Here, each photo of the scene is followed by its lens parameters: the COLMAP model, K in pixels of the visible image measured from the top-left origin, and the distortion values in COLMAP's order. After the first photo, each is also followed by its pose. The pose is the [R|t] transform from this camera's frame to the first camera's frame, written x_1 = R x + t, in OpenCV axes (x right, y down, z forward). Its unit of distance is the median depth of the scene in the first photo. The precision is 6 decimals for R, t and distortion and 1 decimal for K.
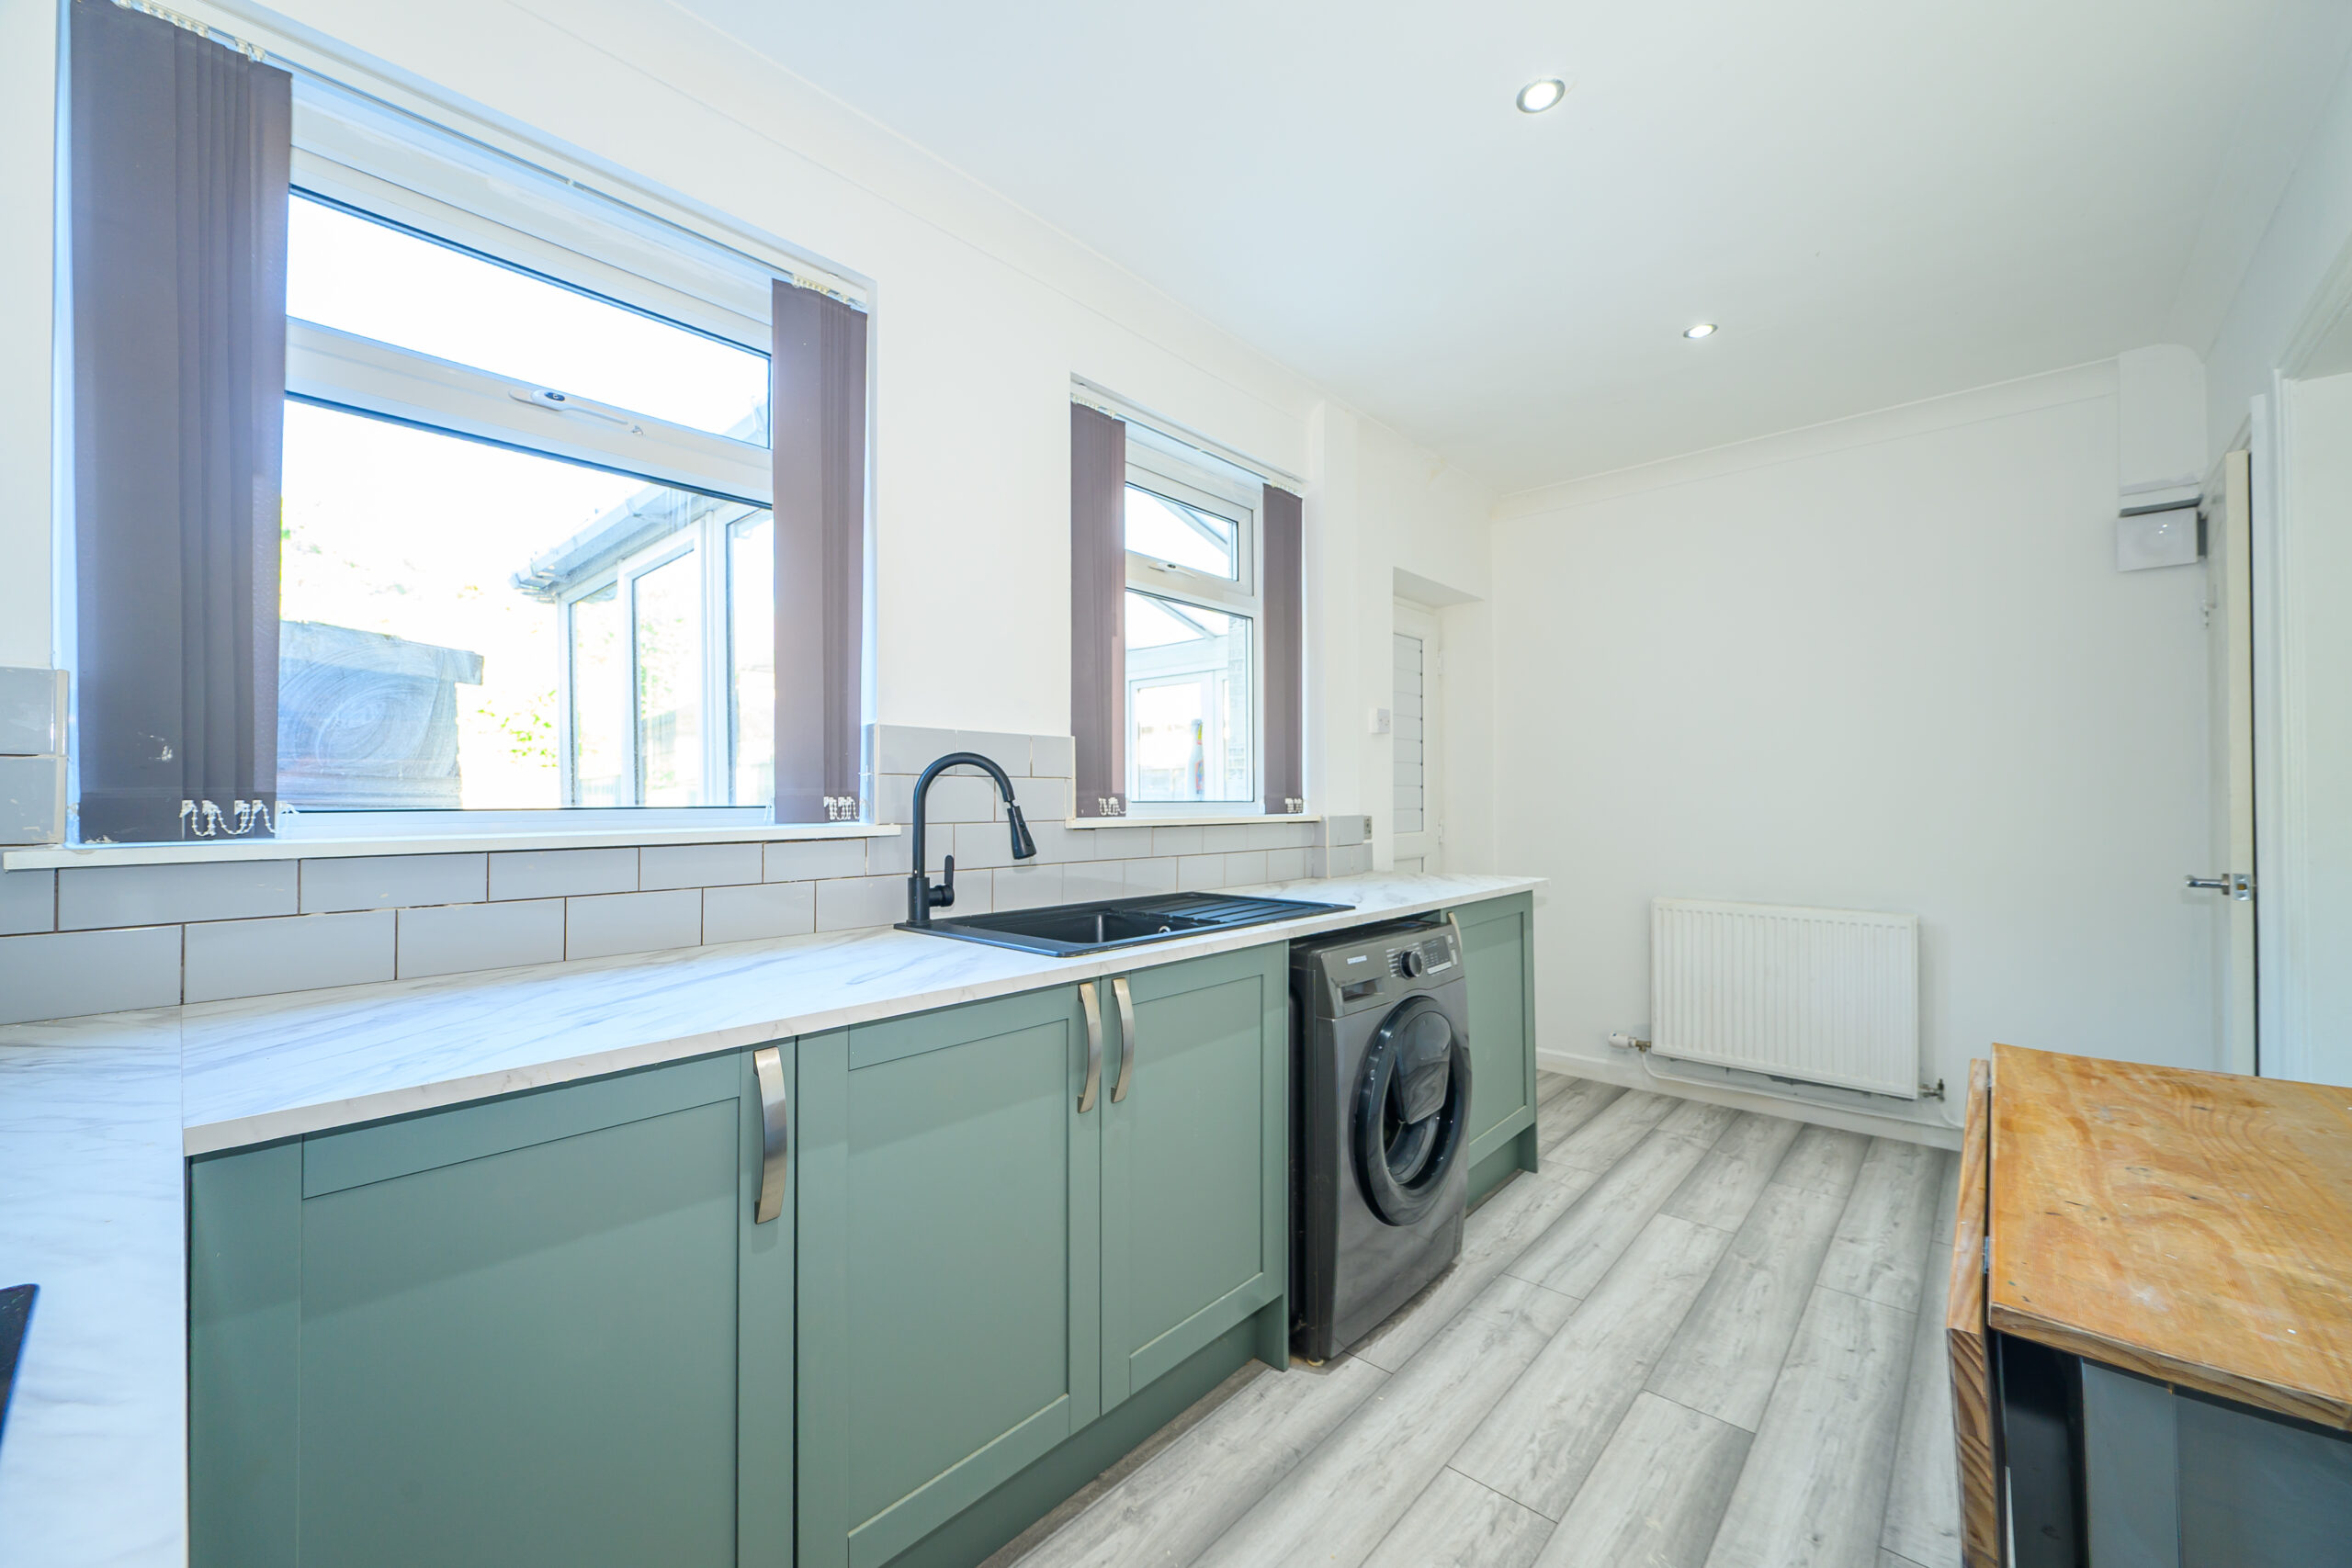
lens RADIAL K [[916.8, 0, 1179.7], [0, 916.8, 794.0], [0, 0, 1]] dist [-0.003418, -0.000067]
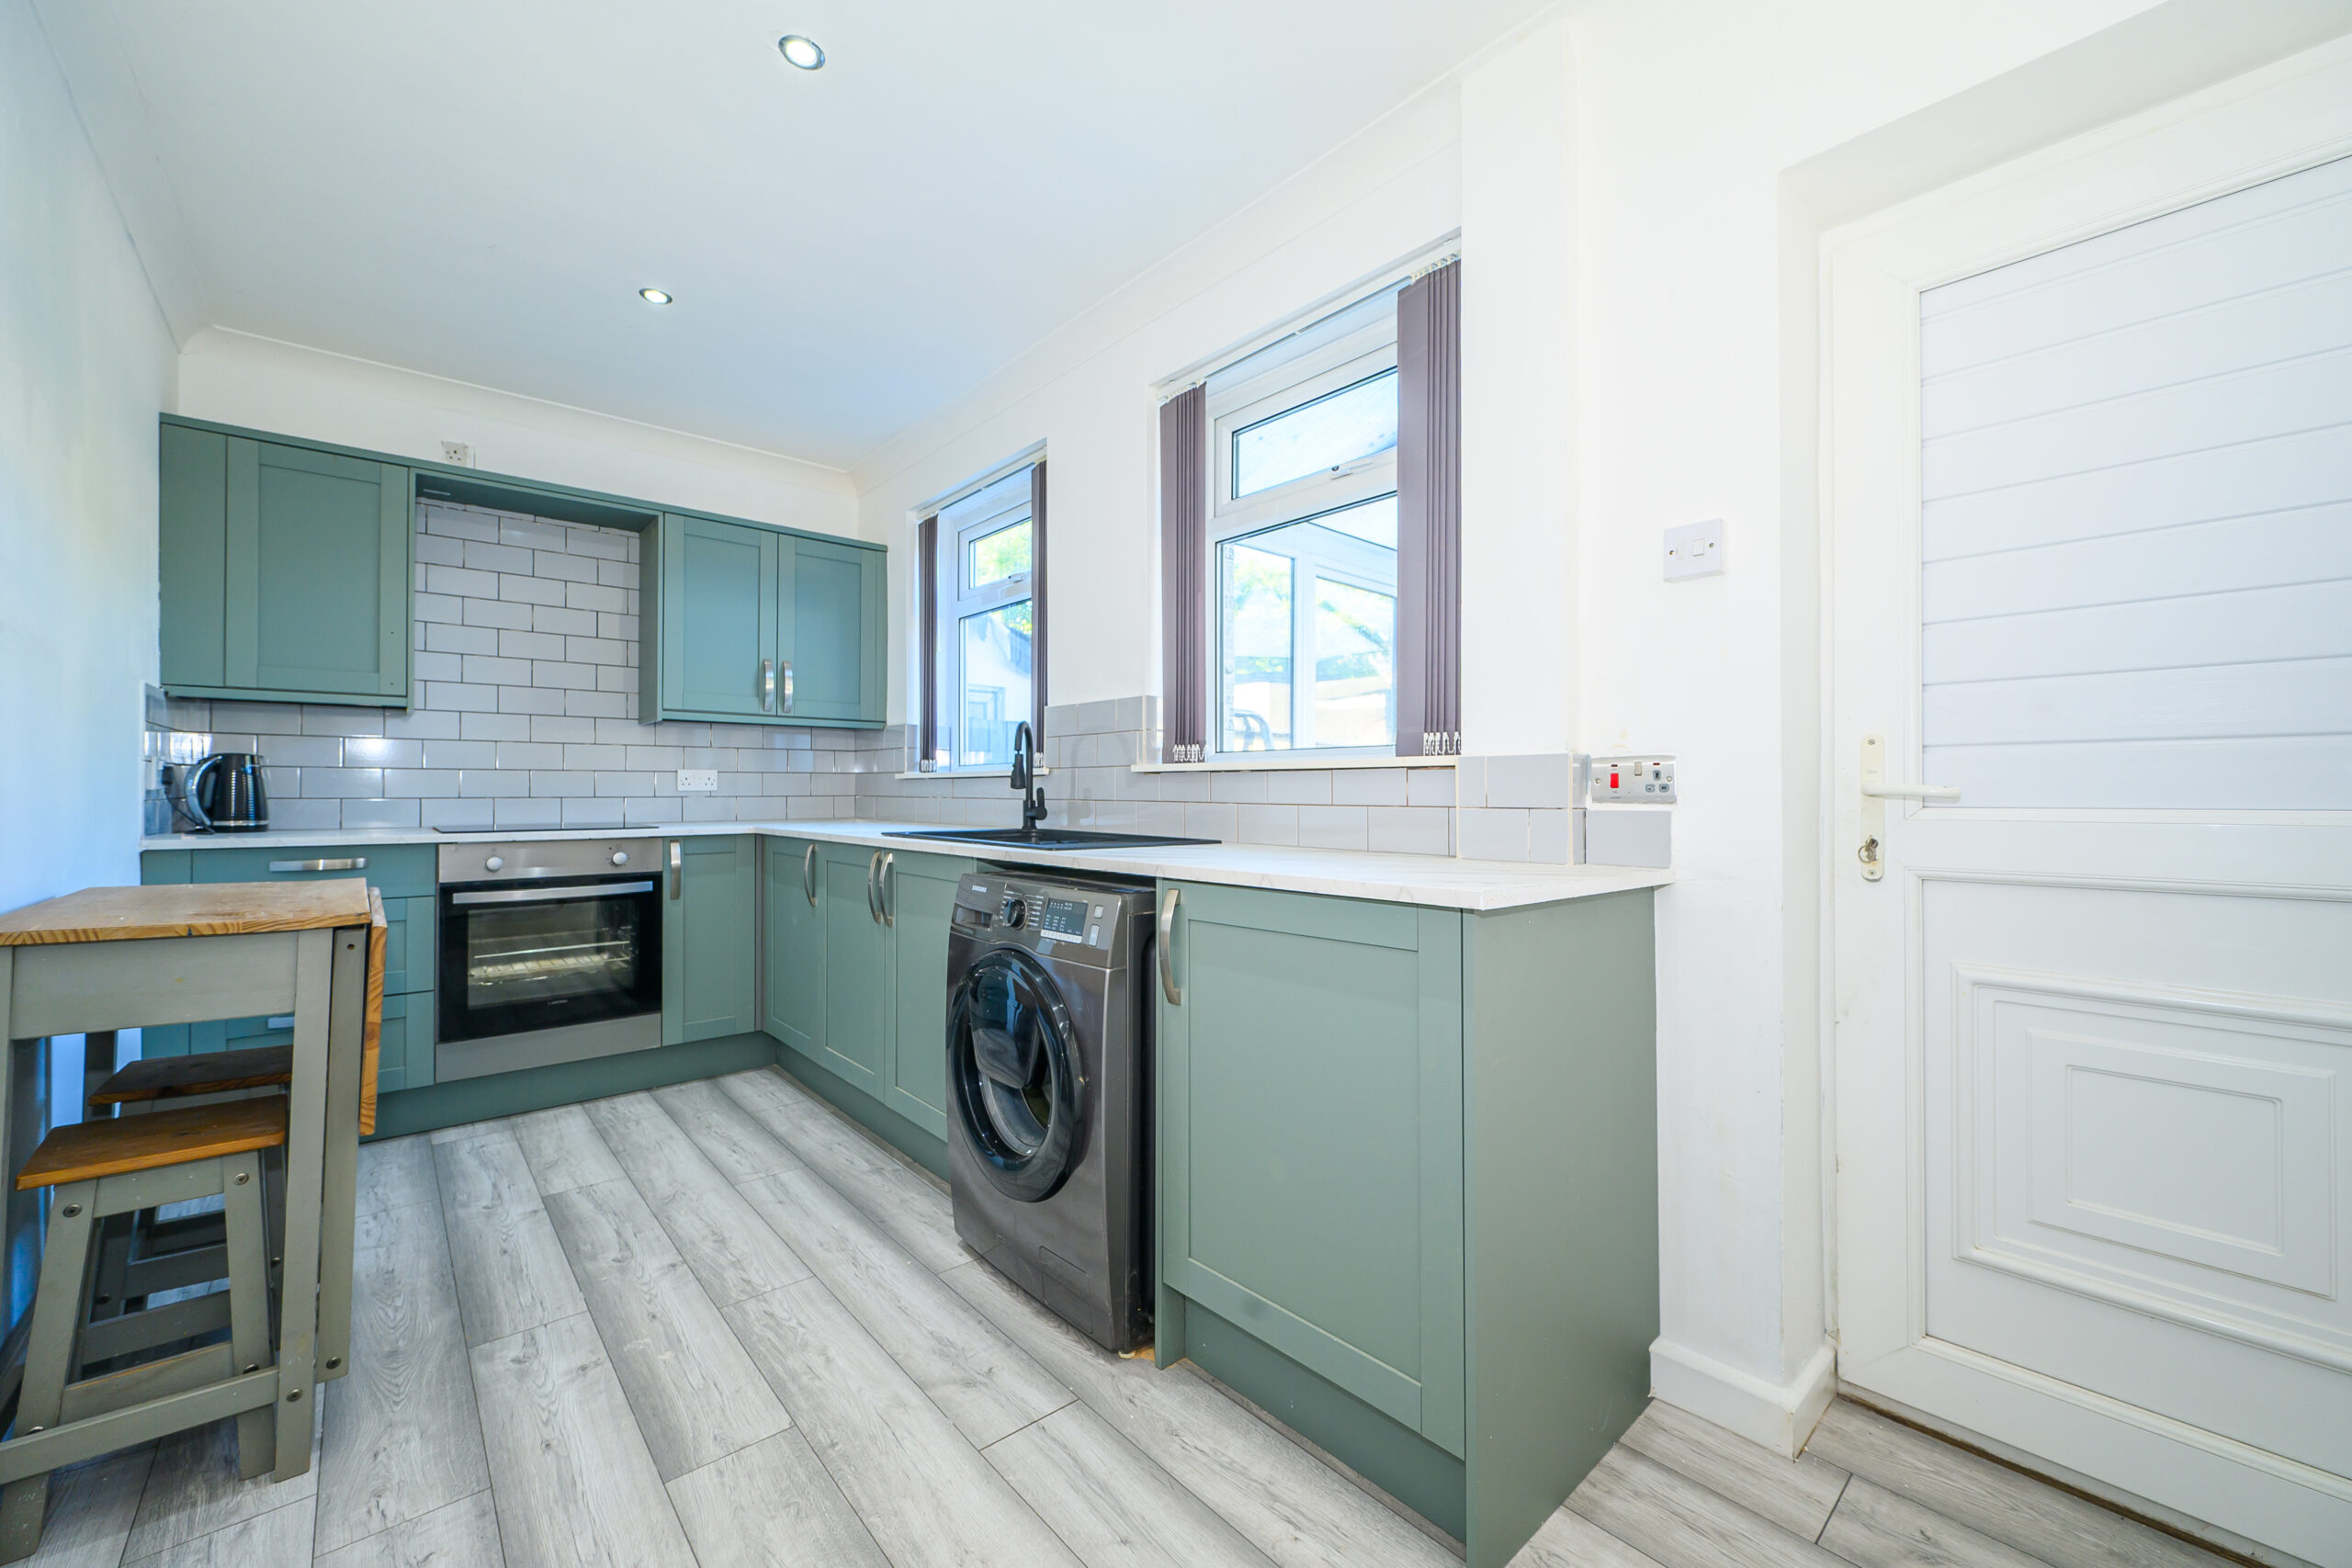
lens RADIAL K [[916.8, 0, 1177.0], [0, 916.8, 780.1], [0, 0, 1]] dist [-0.003418, -0.000067]
pose [[-0.111388, -0.008525, -0.993740, 1.366393], [0.003097, 0.999955, -0.008926, 0.076325], [0.993772, -0.004071, -0.111357, 1.515124]]
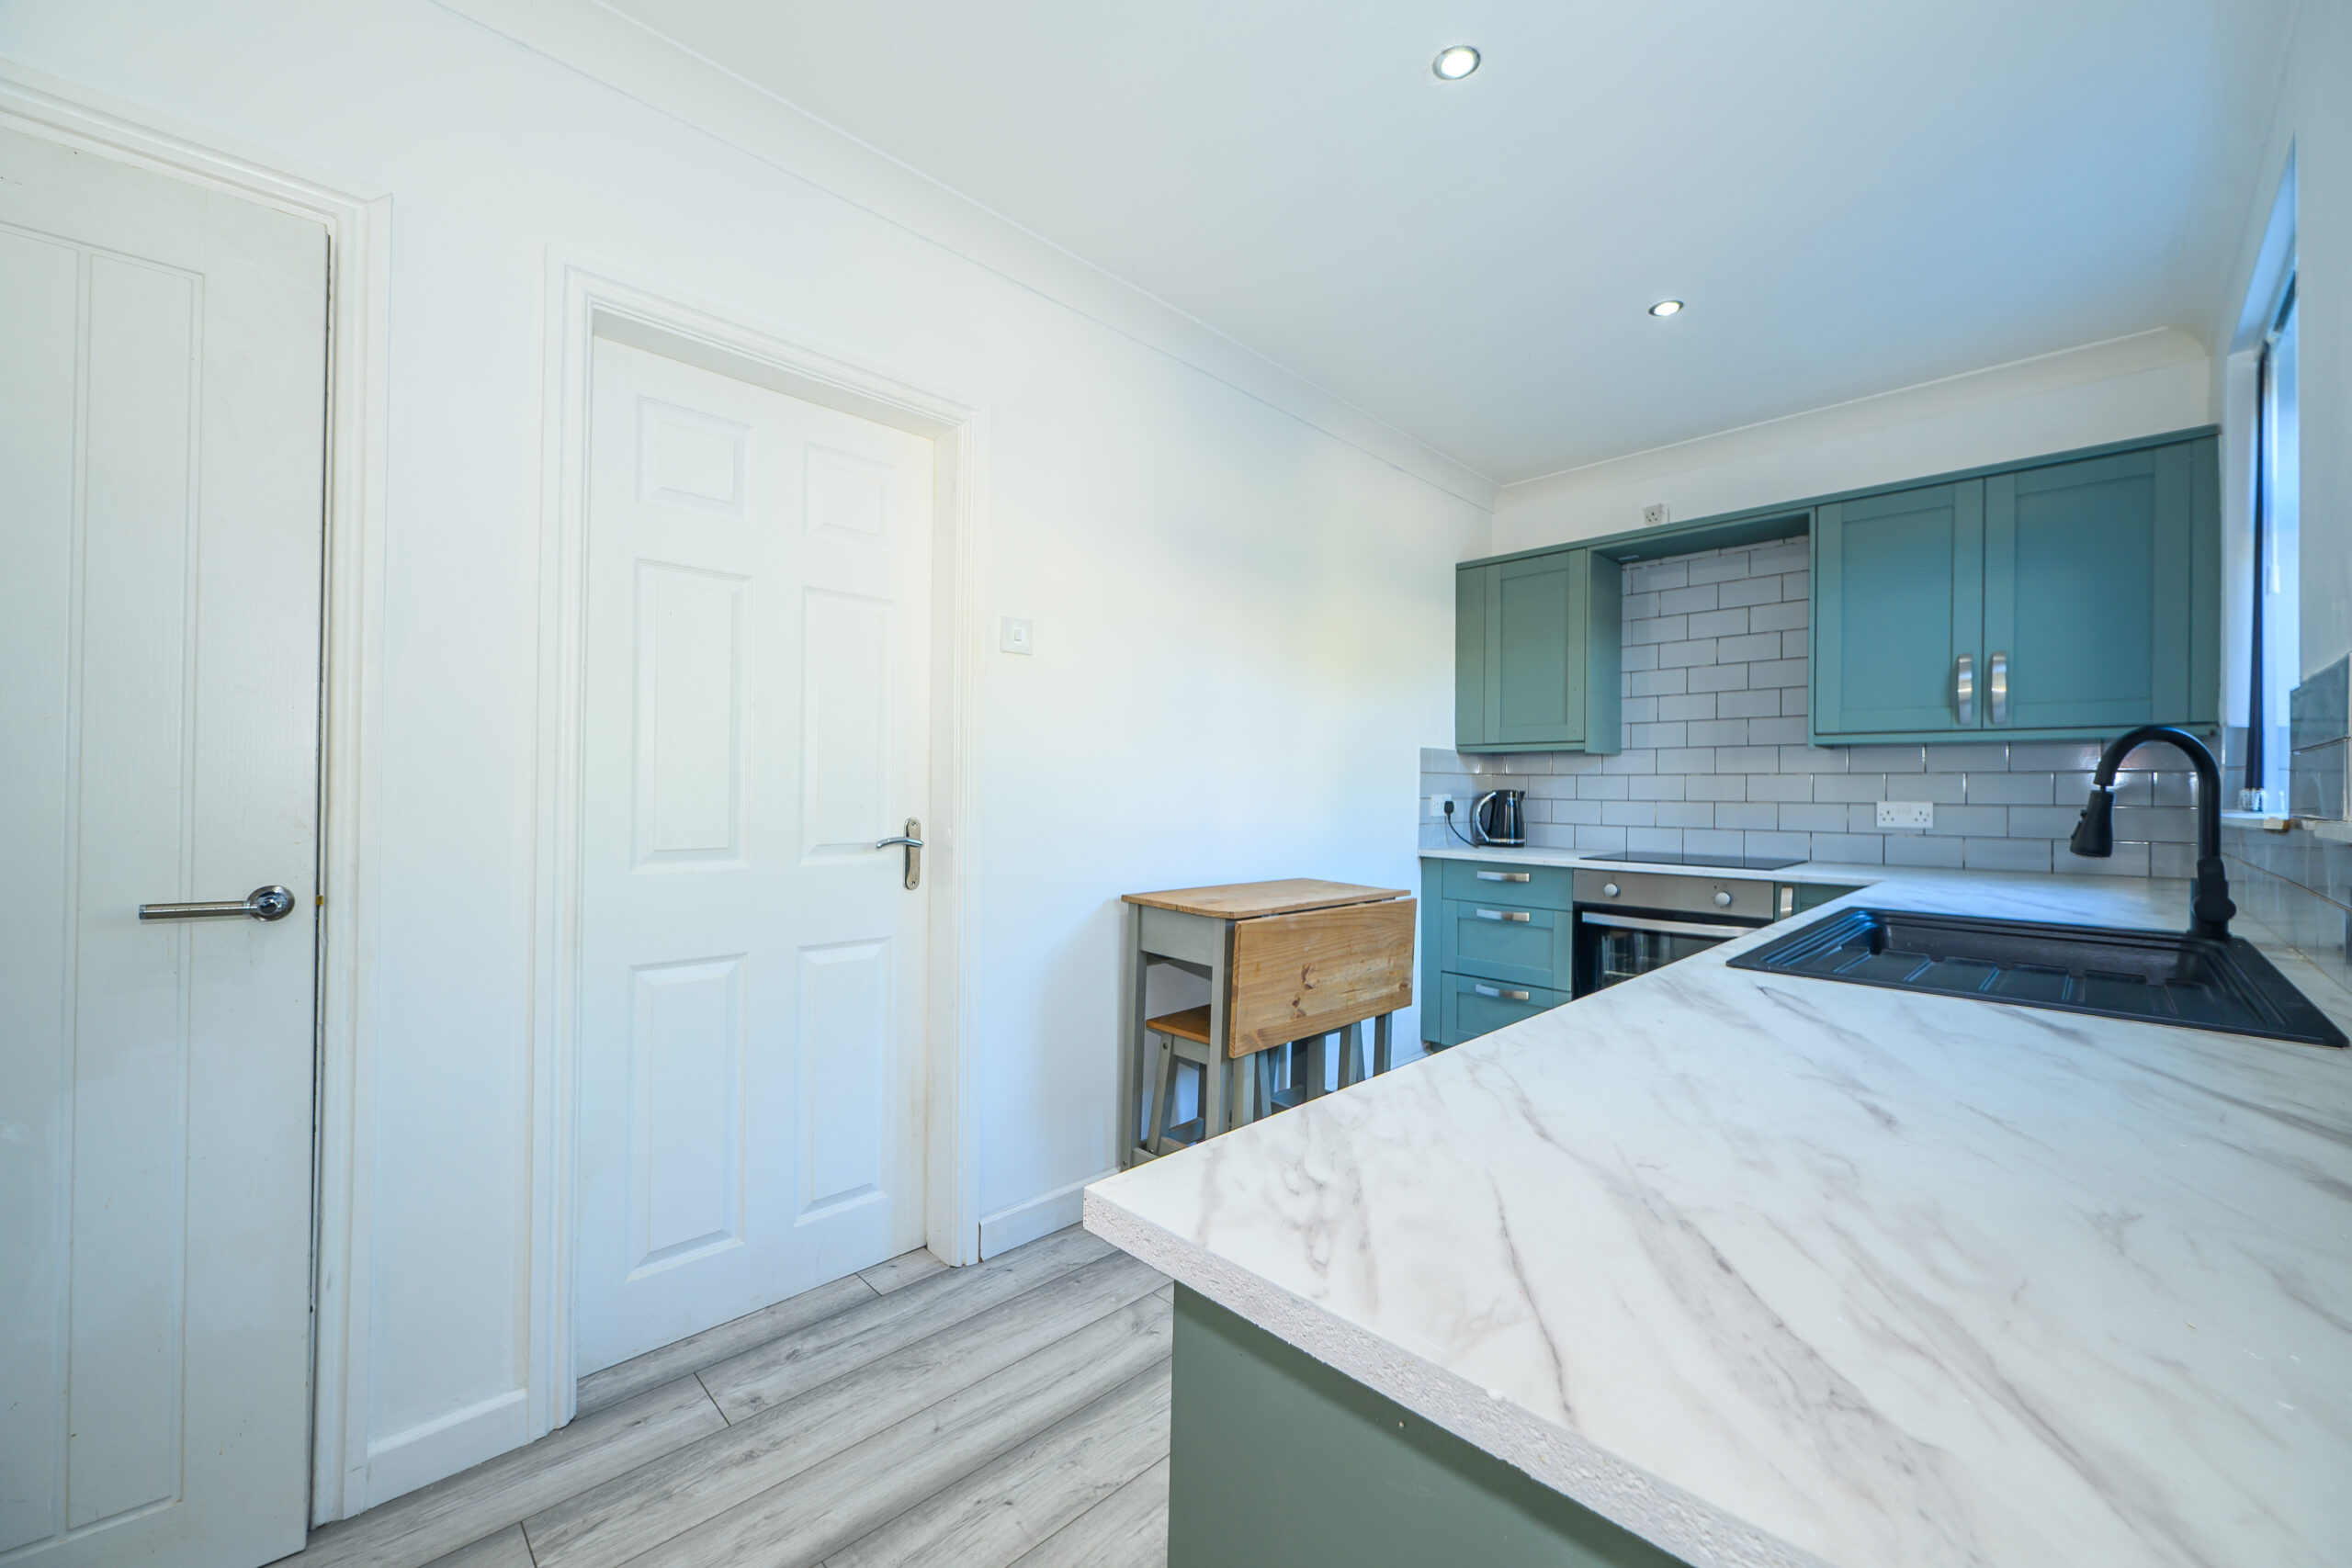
lens RADIAL K [[916.8, 0, 1172.8], [0, 916.8, 784.5], [0, 0, 1]] dist [-0.003418, -0.000067]
pose [[-0.997976, -0.006408, 0.063261, 1.004018], [-0.006821, 0.999957, -0.006319, 0.047199], [-0.063218, -0.006738, -0.997977, 1.741874]]
